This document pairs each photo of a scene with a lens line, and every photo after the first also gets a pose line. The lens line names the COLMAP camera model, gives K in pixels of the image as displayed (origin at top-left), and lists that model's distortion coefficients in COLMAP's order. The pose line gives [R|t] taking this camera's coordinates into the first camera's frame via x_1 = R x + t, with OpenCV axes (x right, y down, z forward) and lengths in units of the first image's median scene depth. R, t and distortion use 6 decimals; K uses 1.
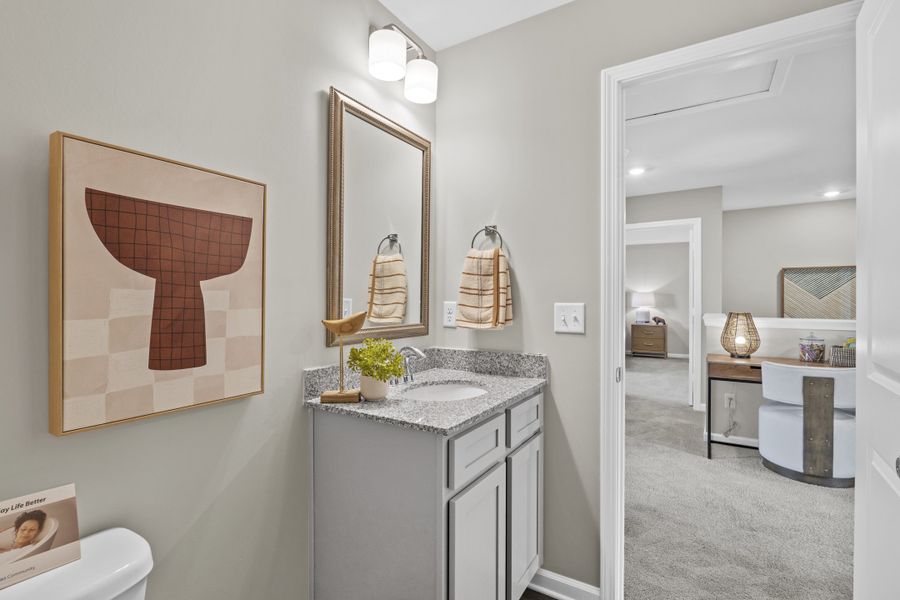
lens RADIAL K [[415.3, 0, 449.0], [0, 415.3, 295.0], [0, 0, 1]] dist [-0.002567, -0.000731]
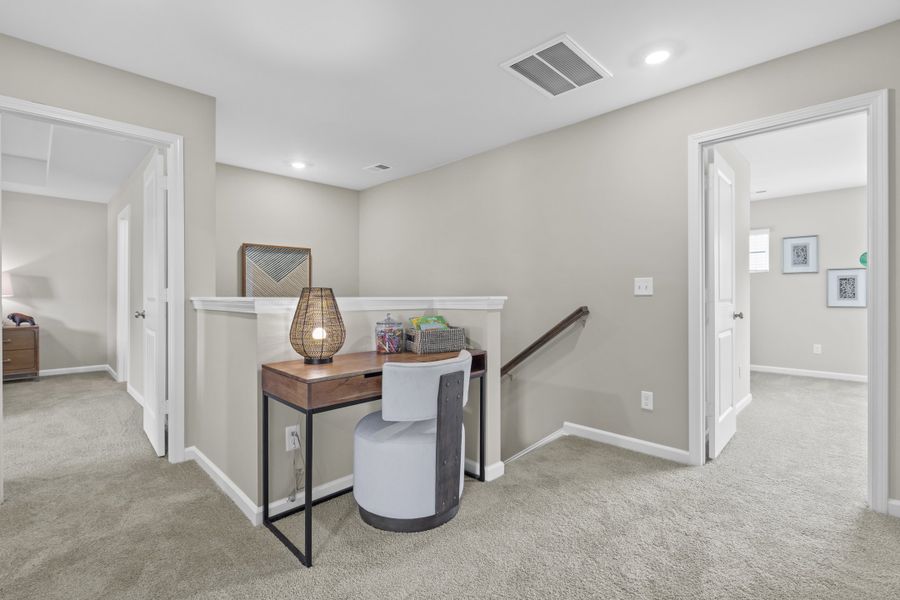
lens RADIAL K [[415.3, 0, 449.0], [0, 415.3, 295.0], [0, 0, 1]] dist [-0.002567, -0.000731]
pose [[0.224276, -0.003931, 0.974518, 0.150222], [-0.007657, 0.999954, 0.005795, 0.046602], [-0.974496, -0.008762, 0.224236, 0.662653]]
